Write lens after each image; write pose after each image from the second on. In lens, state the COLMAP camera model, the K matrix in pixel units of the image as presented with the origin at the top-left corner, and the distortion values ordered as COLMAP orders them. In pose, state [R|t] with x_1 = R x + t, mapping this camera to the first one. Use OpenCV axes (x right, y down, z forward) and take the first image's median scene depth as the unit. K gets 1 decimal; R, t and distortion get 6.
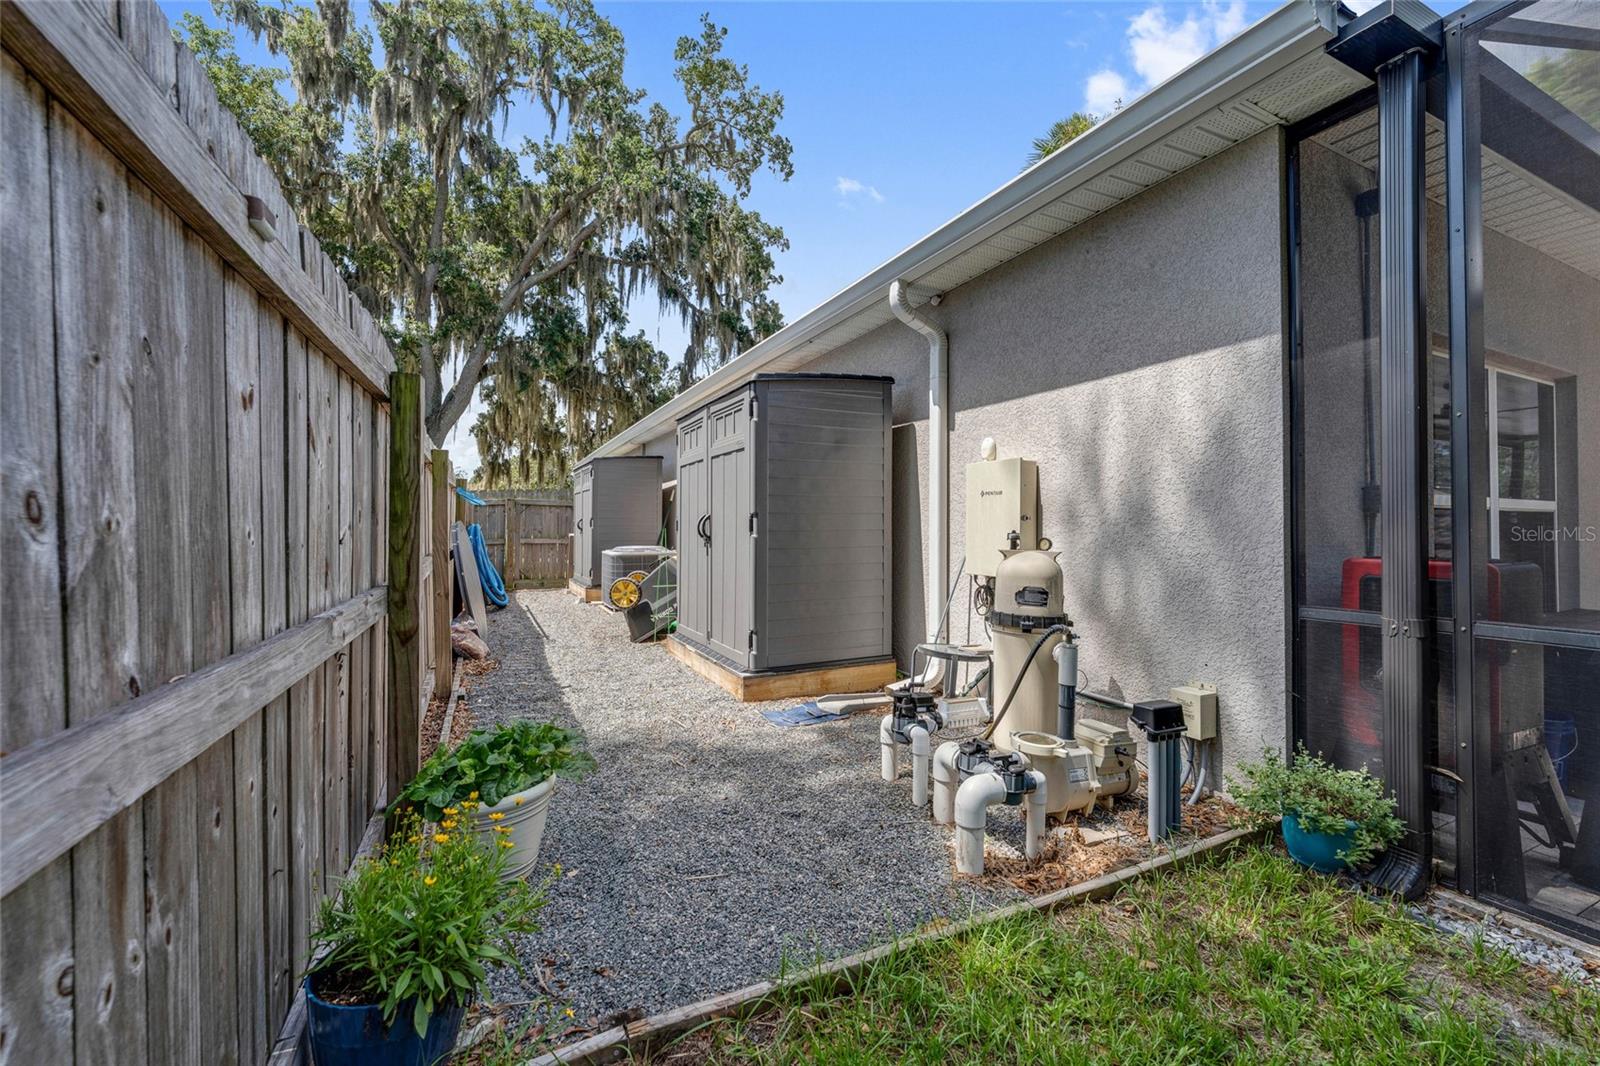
lens RADIAL K [[651.6, 0, 799.0], [0, 651.6, 509.7], [0, 0, 1]] dist [0.002338, -0.001629]
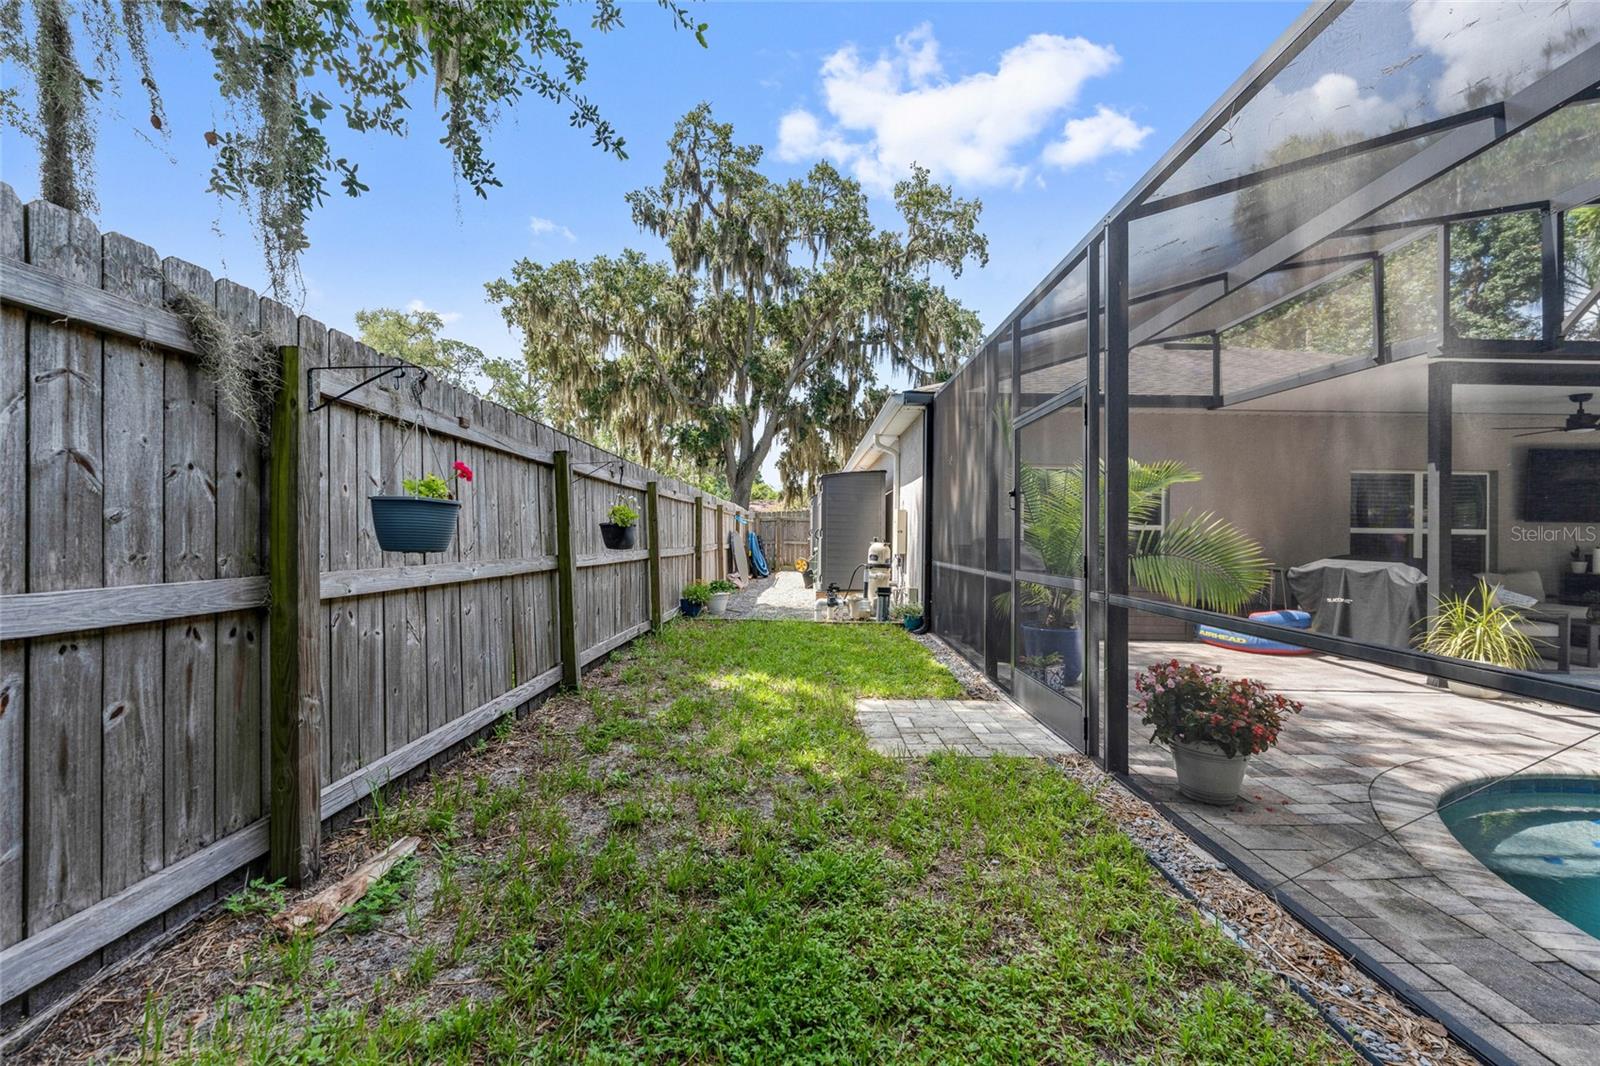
lens RADIAL K [[651.6, 0, 799.7], [0, 651.6, 534.7], [0, 0, 1]] dist [0.002338, -0.001629]
pose [[0.894701, 0.009411, -0.446566, 0.221170], [0.001132, 0.999727, 0.023337, -0.006865], [0.446664, -0.021385, 0.894446, -0.299360]]
